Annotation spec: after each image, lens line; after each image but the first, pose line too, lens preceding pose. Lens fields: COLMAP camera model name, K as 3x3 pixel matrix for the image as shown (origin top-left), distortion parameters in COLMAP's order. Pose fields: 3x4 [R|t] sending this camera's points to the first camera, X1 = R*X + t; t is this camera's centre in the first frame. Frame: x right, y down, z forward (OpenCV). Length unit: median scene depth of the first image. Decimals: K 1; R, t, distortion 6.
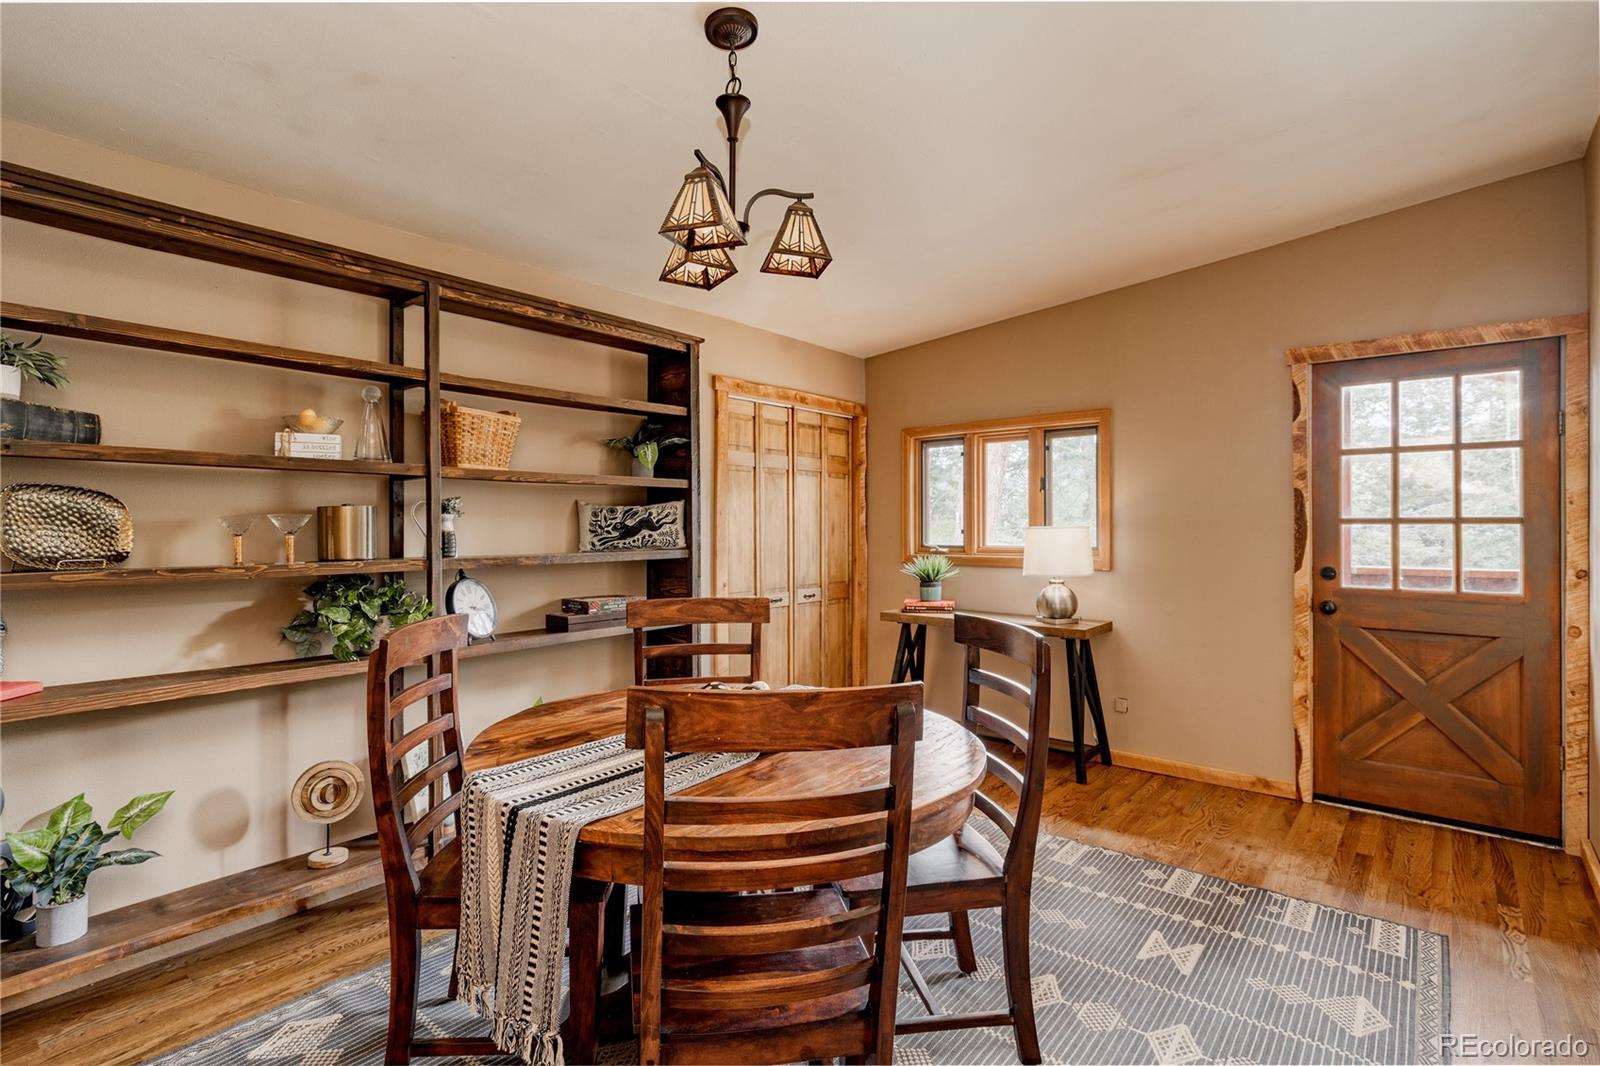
lens RADIAL K [[757.0, 0, 796.8], [0, 757.0, 531.6], [0, 0, 1]] dist [-0.002754, 0.000730]
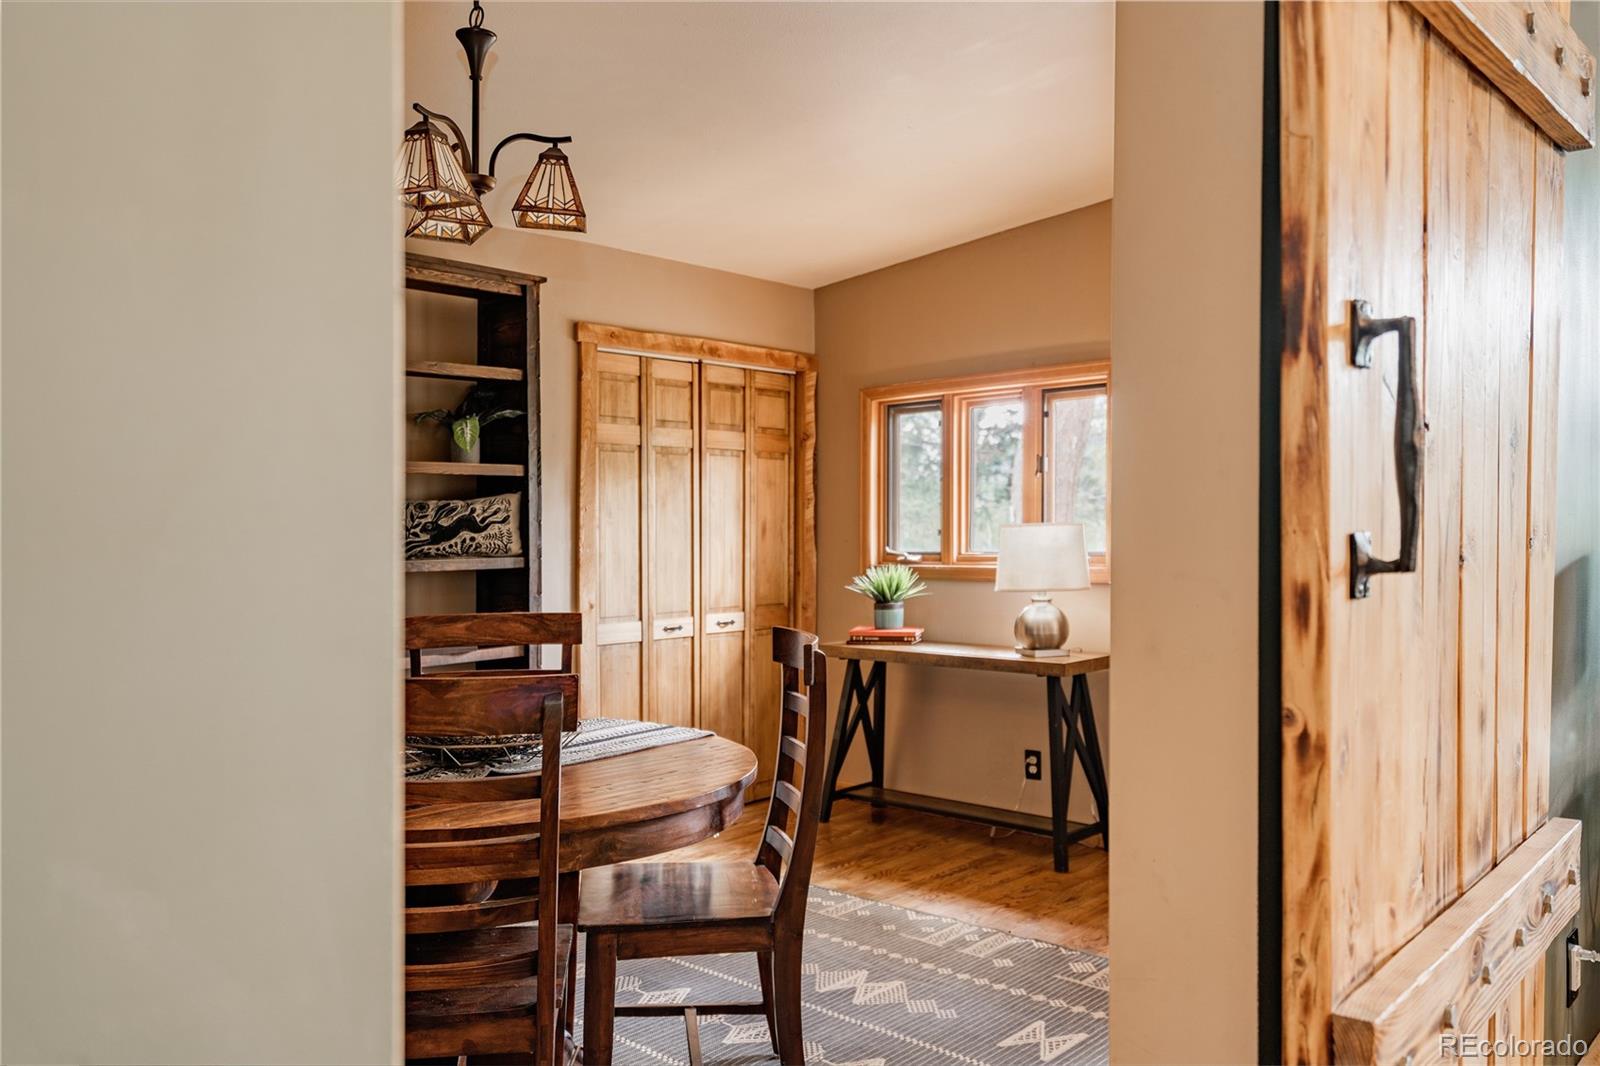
lens RADIAL K [[1229.1, 0, 801.3], [0, 1229.1, 541.6], [0, 0, 1]] dist [0.019621, -0.013583]
pose [[0.998768, -0.007297, -0.049087, 0.184760], [0.007361, 0.999972, 0.001126, 0.008467], [0.049078, -0.001486, 0.998794, -0.207999]]
